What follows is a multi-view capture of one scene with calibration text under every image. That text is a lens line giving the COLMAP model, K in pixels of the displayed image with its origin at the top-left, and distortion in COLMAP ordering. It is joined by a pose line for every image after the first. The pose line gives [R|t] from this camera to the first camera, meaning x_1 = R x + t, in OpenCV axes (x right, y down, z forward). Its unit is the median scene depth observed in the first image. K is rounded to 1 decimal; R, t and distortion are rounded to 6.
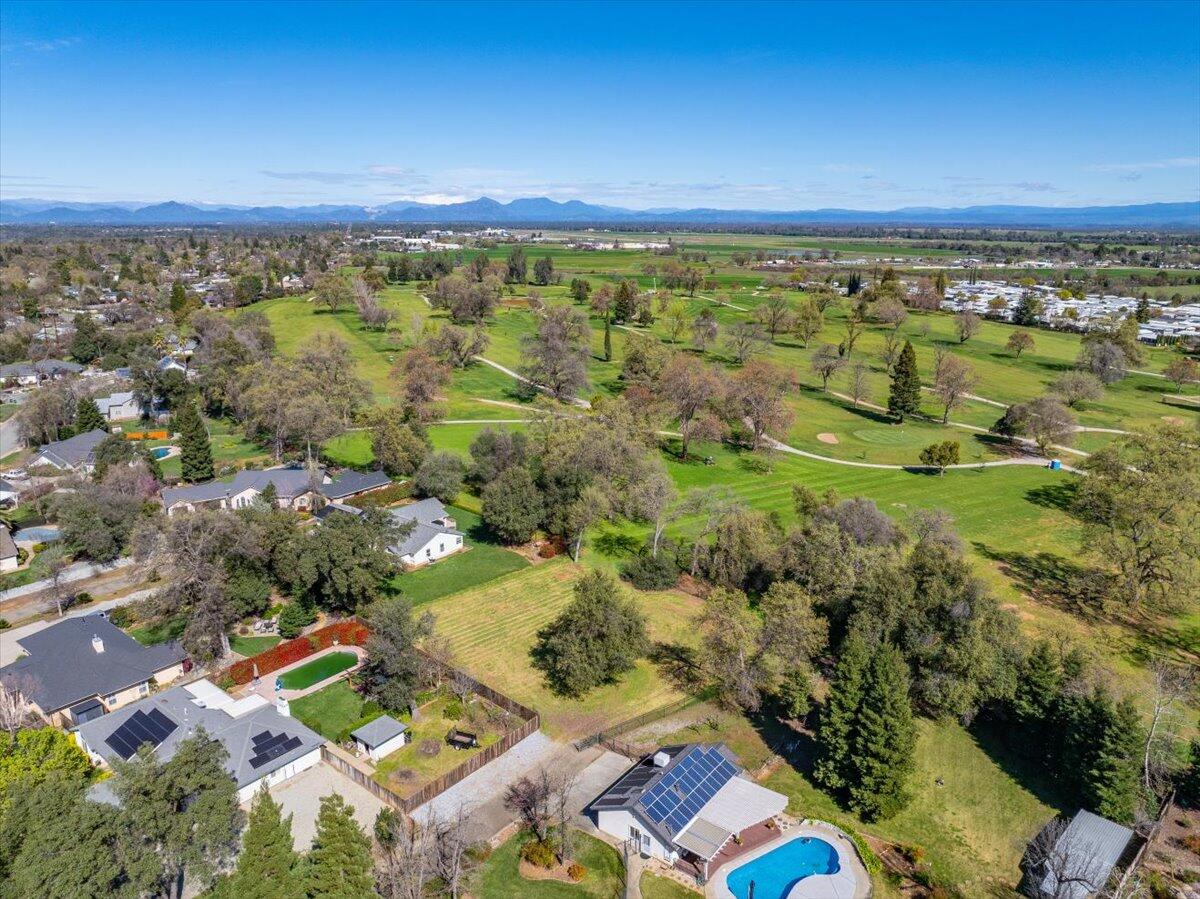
lens RADIAL K [[845.0, 0, 604.9], [0, 845.0, 443.7], [0, 0, 1]] dist [-0.042677, 0.005861]
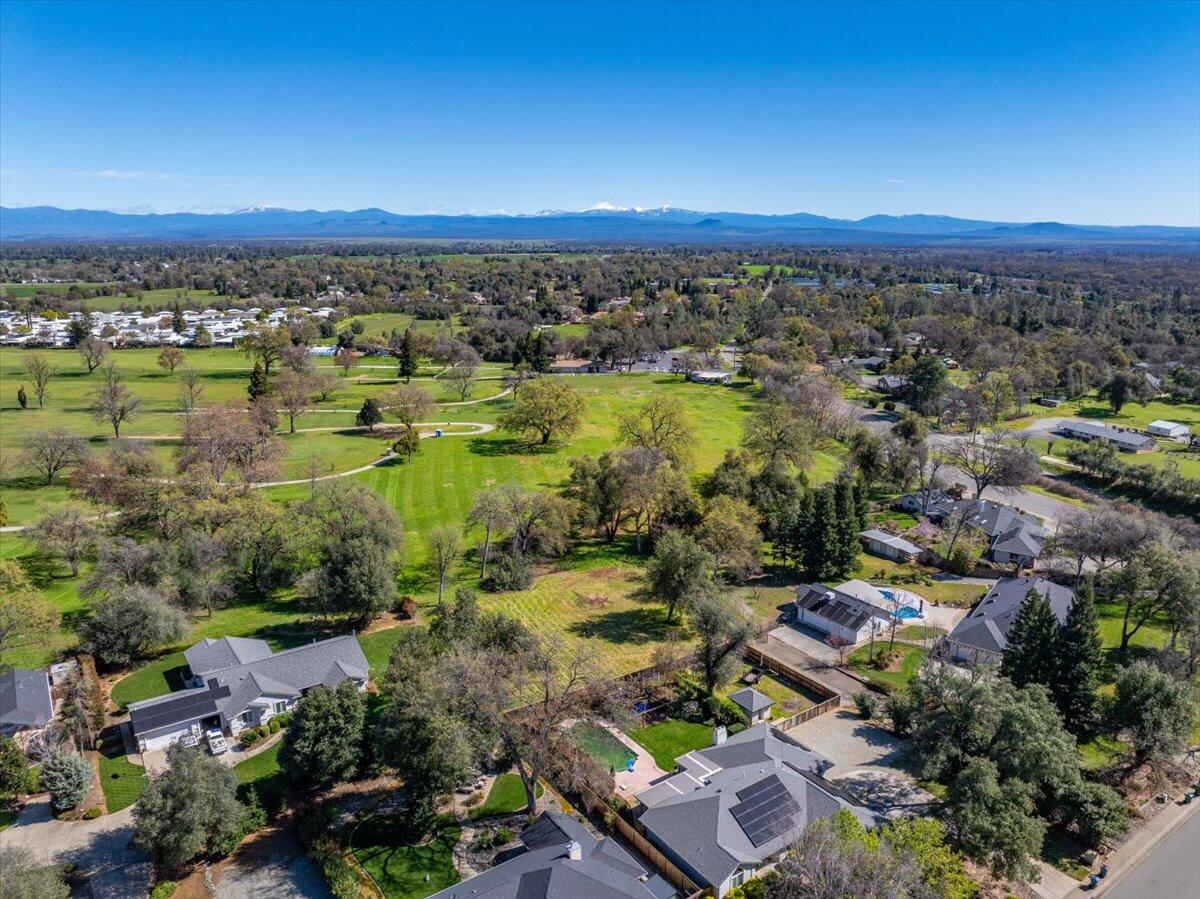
lens RADIAL K [[845.0, 0, 604.9], [0, 845.0, 443.7], [0, 0, 1]] dist [-0.042677, 0.005861]
pose [[0.280975, -0.226144, 0.932691, -0.247734], [0.239298, 0.957654, 0.160107, -0.043521], [-0.929403, 0.178205, 0.323193, 0.138657]]
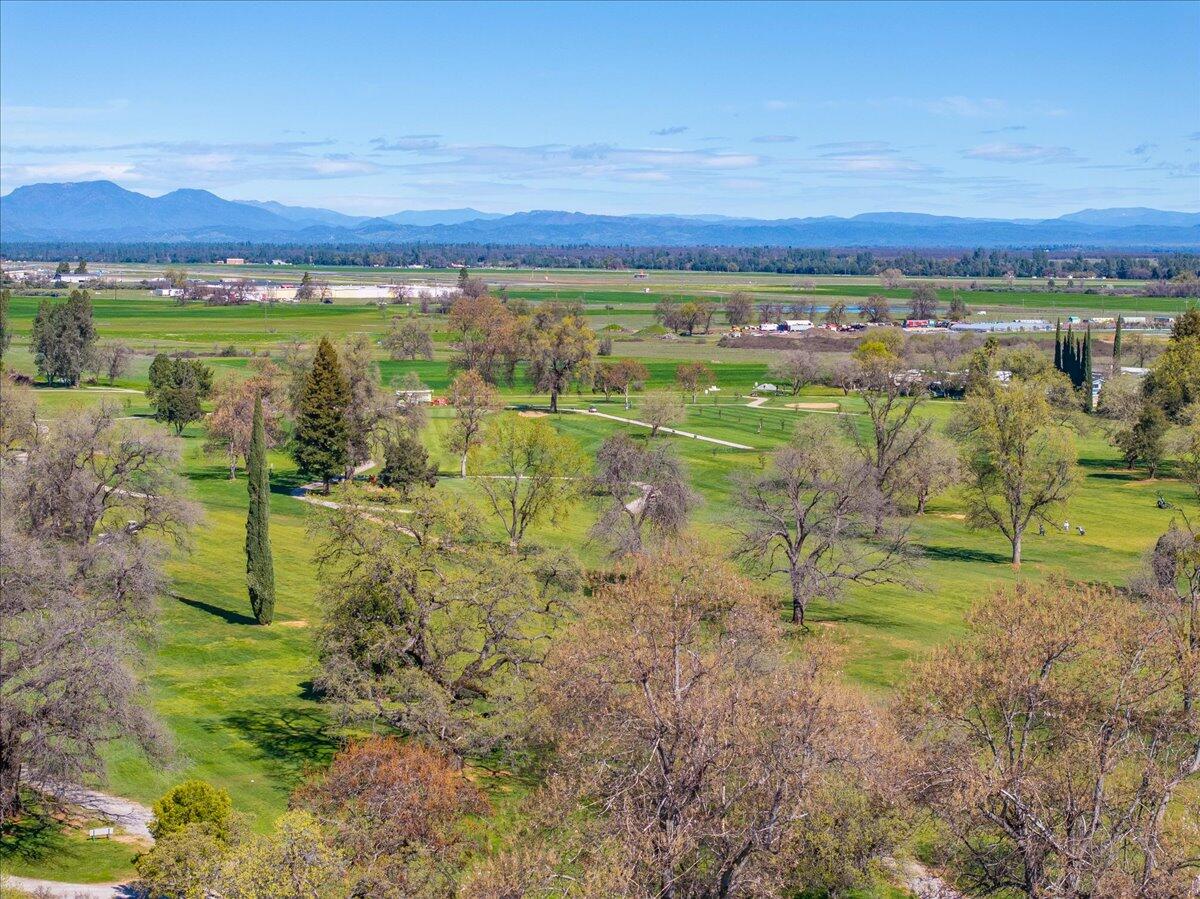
lens RADIAL K [[2404.4, 0, 615.6], [0, 2404.4, 452.6], [0, 0, 1]] dist [-0.196967, 1.395320]
pose [[0.990159, -0.009500, 0.139624, 0.006227], [0.033359, 0.984956, -0.169556, -0.017696], [-0.135912, 0.172545, 0.975580, 0.210185]]
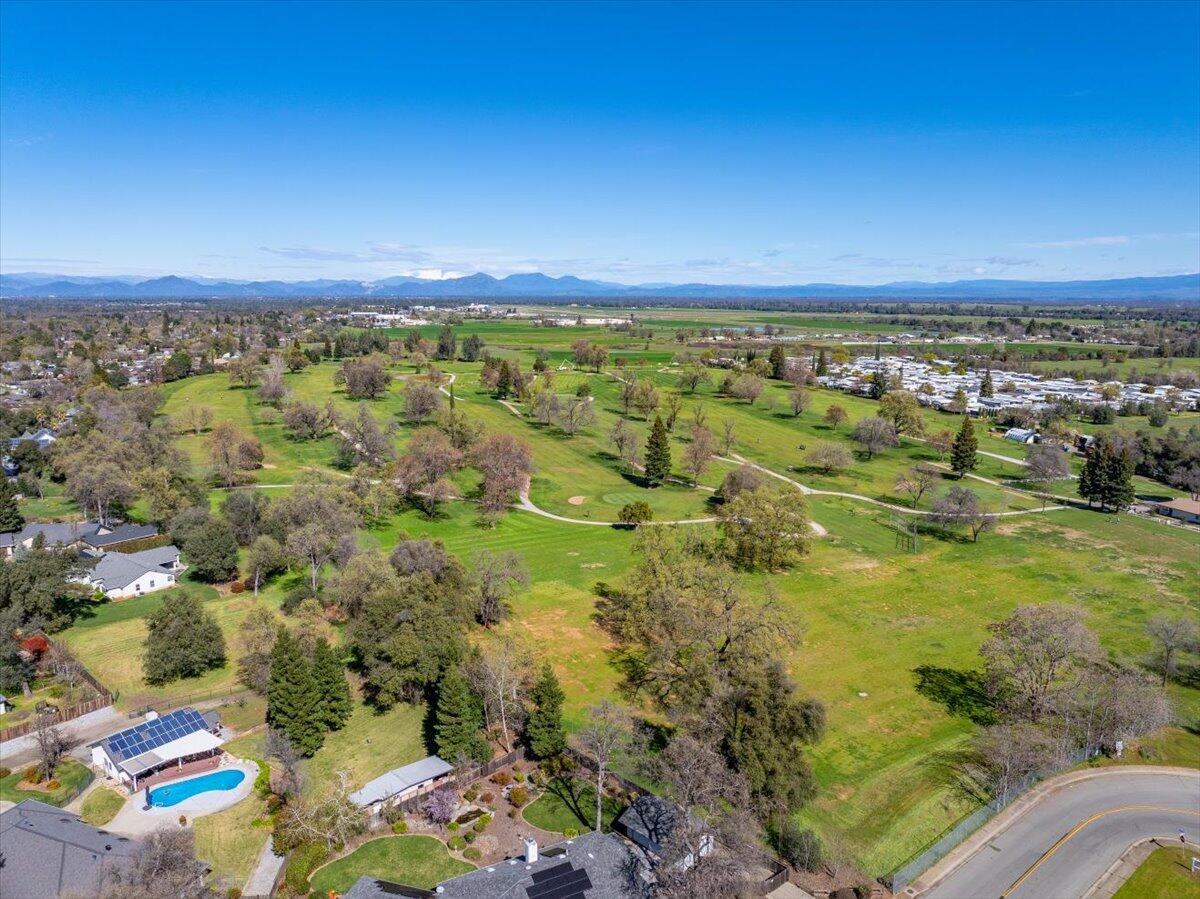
lens RADIAL K [[845.0, 0, 604.9], [0, 845.0, 443.7], [0, 0, 1]] dist [-0.042677, 0.005861]
pose [[0.999983, -0.000490, 0.005888, 0.137531], [0.000985, 0.996433, -0.084383, 0.006507], [-0.005825, 0.084387, 0.996416, -0.072196]]
